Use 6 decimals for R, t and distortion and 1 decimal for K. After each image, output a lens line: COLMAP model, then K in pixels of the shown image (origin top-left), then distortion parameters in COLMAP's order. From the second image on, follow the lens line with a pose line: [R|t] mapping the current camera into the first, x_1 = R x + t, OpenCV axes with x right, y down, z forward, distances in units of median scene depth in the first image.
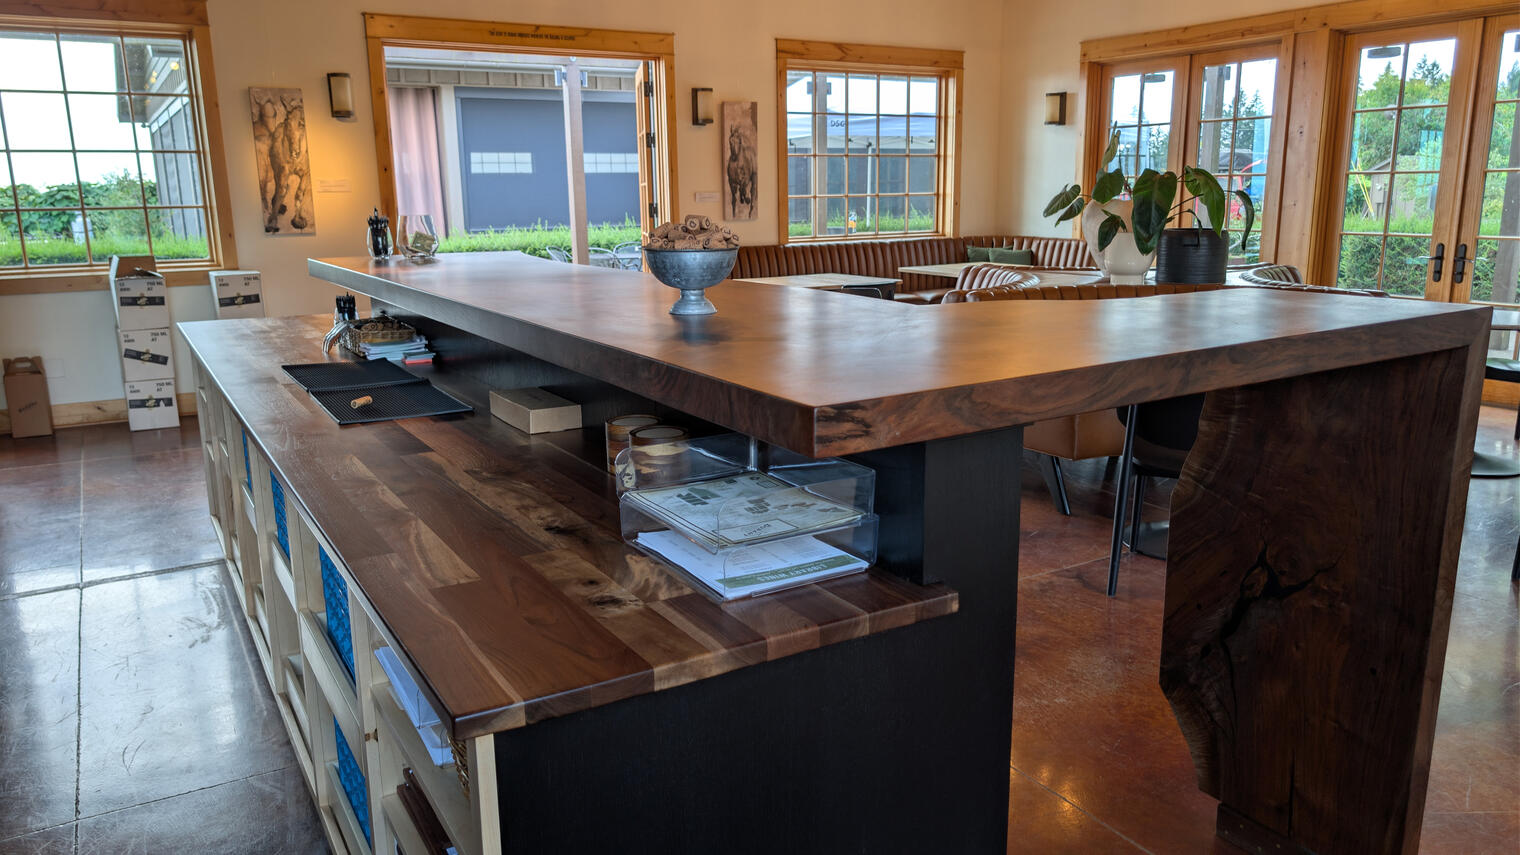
lens RADIAL K [[1098.2, 0, 753.4], [0, 1098.2, 435.1], [0, 0, 1]] dist [0.013196, -0.005681]
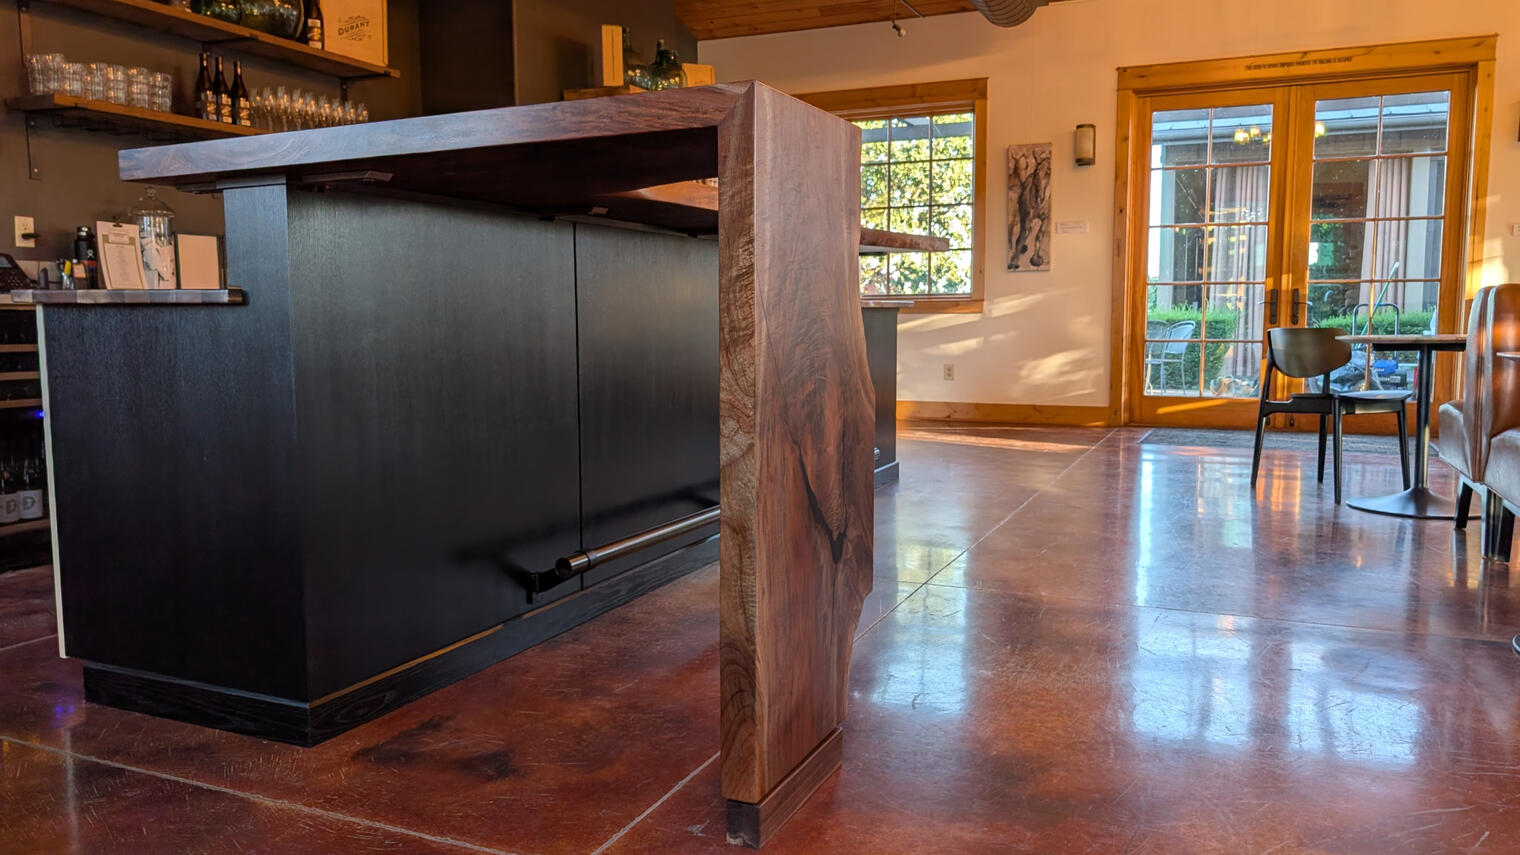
lens RADIAL K [[1114.9, 0, 751.0], [0, 1114.9, 422.4], [0, 0, 1]] dist [0.006705, -0.003349]
pose [[0.572708, 0.093433, -0.814417, 0.340110], [-0.184621, 0.982661, -0.017093, 0.039188], [0.798699, 0.160148, 0.580028, 0.129629]]
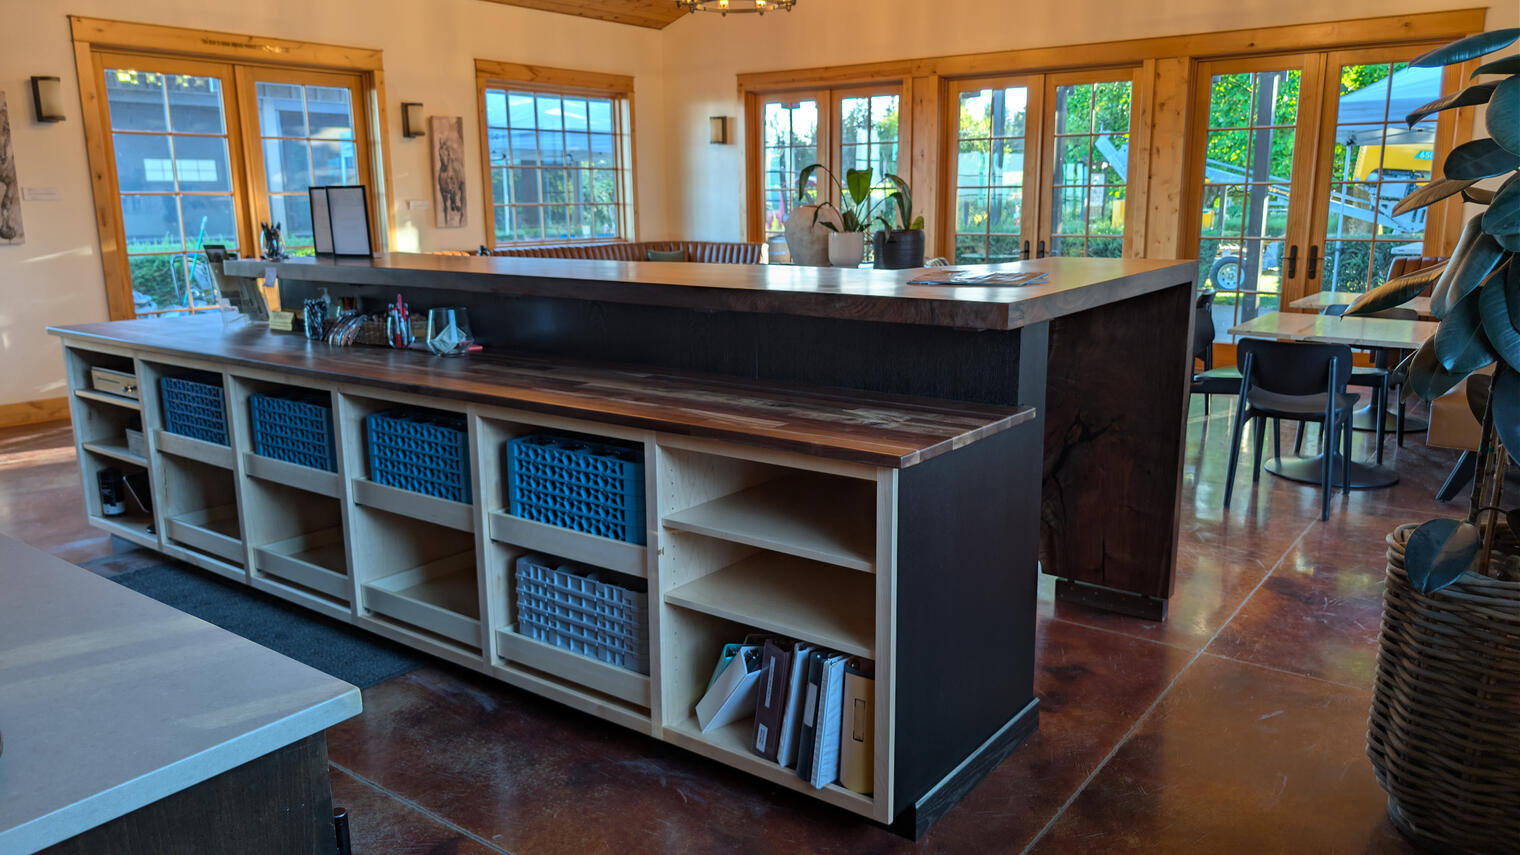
lens RADIAL K [[1114.9, 0, 751.0], [0, 1114.9, 422.4], [0, 0, 1]] dist [0.006705, -0.003349]
pose [[0.927086, -0.071992, 0.367872, -0.175759], [0.080484, 0.996726, -0.007774, 0.026166], [-0.366107, 0.036815, 0.929844, -0.109290]]
